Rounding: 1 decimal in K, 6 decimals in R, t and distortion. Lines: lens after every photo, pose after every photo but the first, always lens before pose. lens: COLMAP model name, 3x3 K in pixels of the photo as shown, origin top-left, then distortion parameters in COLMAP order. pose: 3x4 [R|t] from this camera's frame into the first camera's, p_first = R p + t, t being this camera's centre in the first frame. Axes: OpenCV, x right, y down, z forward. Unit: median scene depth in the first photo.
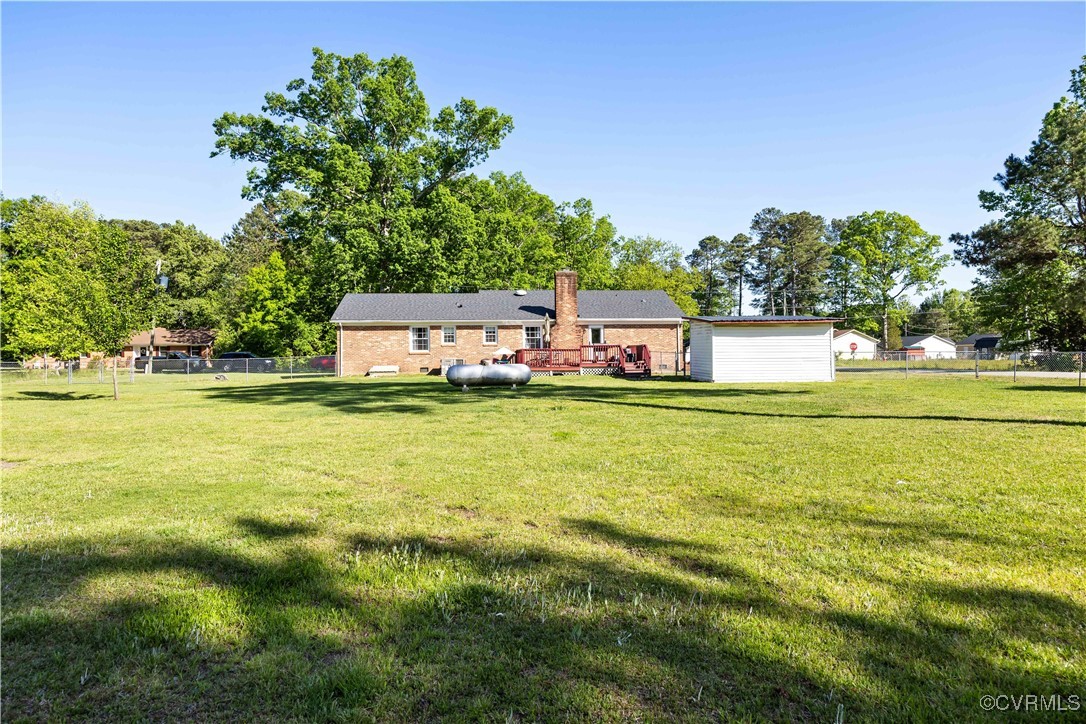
lens RADIAL K [[652.0, 0, 543.6], [0, 652.0, 360.5], [0, 0, 1]] dist [-0.002782, -0.000821]
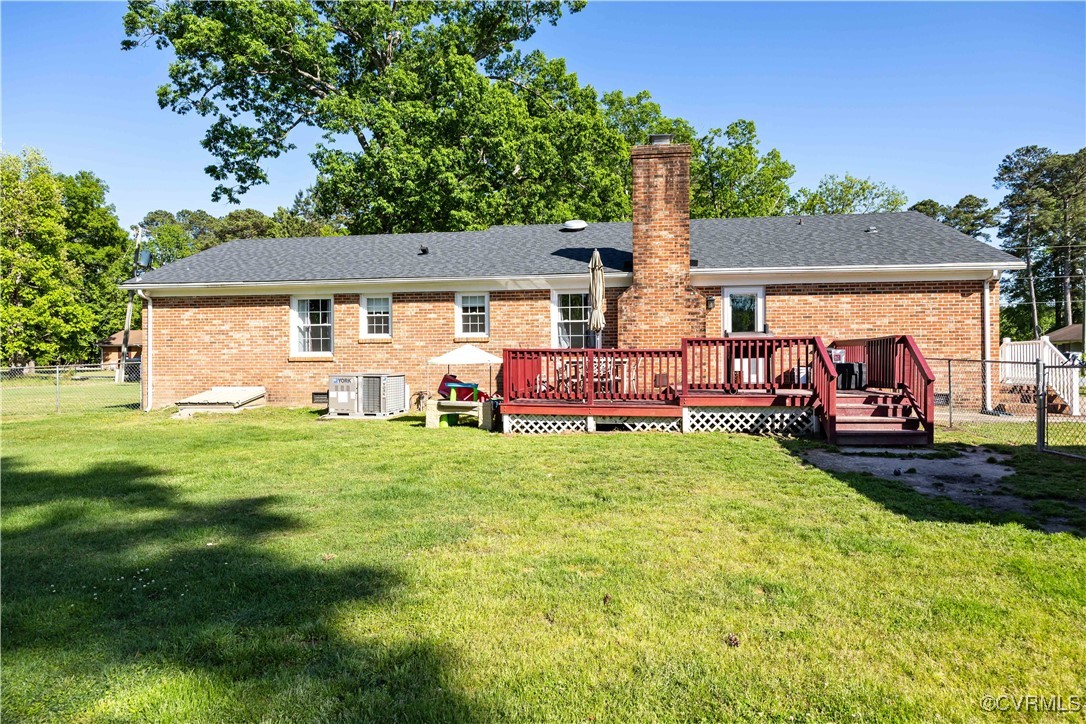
lens RADIAL K [[652.0, 0, 541.7], [0, 652.0, 364.3], [0, 0, 1]] dist [-0.002782, -0.000821]
pose [[0.968011, 0.007455, -0.250796, 0.063263], [-0.006016, 0.999961, 0.006506, -0.011161], [0.250835, -0.004790, 0.968018, 0.613151]]
